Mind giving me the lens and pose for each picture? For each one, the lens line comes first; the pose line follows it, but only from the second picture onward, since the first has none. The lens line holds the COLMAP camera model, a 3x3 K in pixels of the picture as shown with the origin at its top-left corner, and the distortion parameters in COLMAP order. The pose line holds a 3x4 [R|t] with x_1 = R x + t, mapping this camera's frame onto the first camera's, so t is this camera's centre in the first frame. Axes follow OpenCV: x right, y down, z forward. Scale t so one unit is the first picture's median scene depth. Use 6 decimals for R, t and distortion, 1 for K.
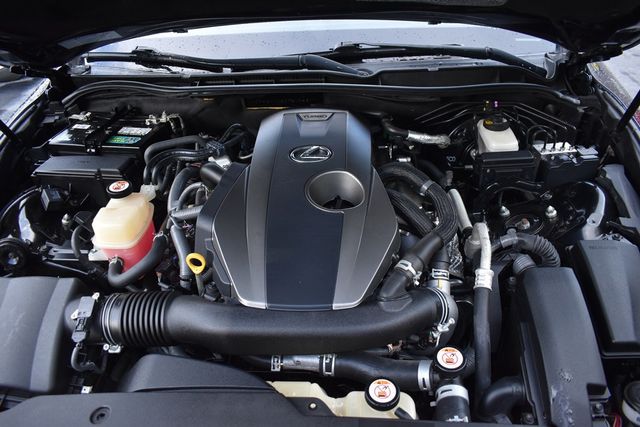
lens RADIAL K [[516.9, 0, 320.0], [0, 516.9, 213.5], [0, 0, 1]] dist [-0.092934, 0.005012]
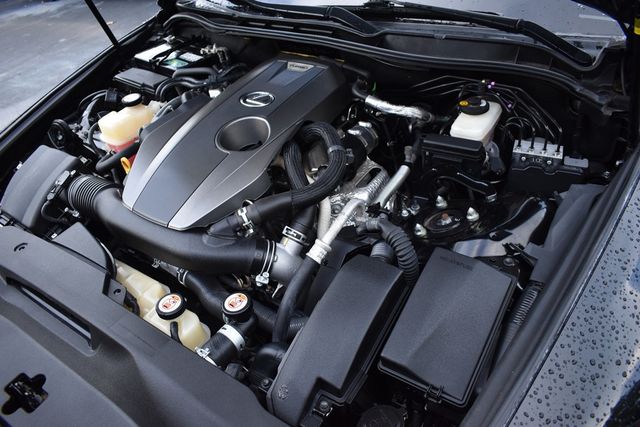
lens RADIAL K [[516.9, 0, 320.0], [0, 516.9, 213.5], [0, 0, 1]] dist [-0.092934, 0.005012]
pose [[0.847507, 0.282149, -0.449582, 0.571744], [-0.233247, 0.958821, 0.162042, -0.079303], [0.476788, -0.032468, 0.878418, 0.087620]]
